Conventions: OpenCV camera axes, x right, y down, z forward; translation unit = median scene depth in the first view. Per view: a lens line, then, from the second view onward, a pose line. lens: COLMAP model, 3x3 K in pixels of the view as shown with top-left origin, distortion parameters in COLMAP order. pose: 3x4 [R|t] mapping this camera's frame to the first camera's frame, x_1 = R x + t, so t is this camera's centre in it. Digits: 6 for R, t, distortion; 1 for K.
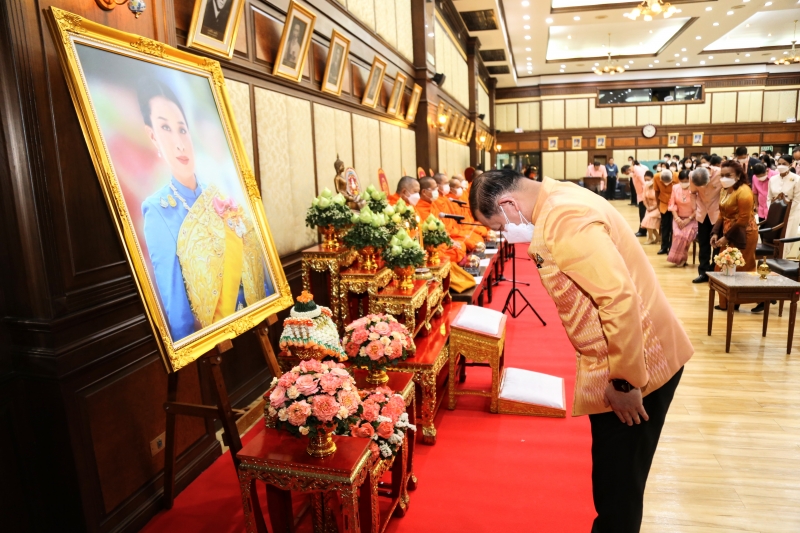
lens RADIAL K [[541.1, 0, 397.4], [0, 541.1, 270.4], [0, 0, 1]] dist [-0.090487, 0.008258]
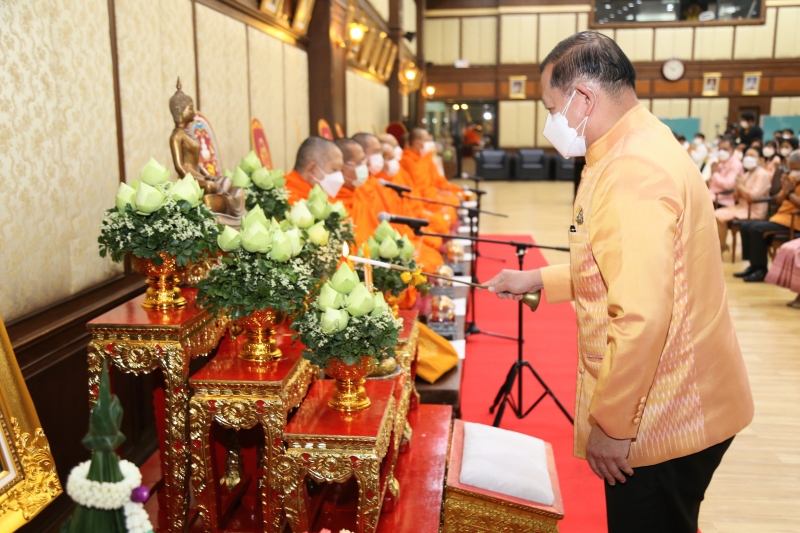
lens RADIAL K [[863.4, 0, 400.0], [0, 863.4, 266.5], [0, 0, 1]] dist [0.076633, -0.011669]
pose [[0.985076, 0.006835, 0.171982, -0.041988], [-0.002886, 0.999727, -0.023199, -0.040256], [-0.172094, 0.022356, 0.984827, 0.224852]]
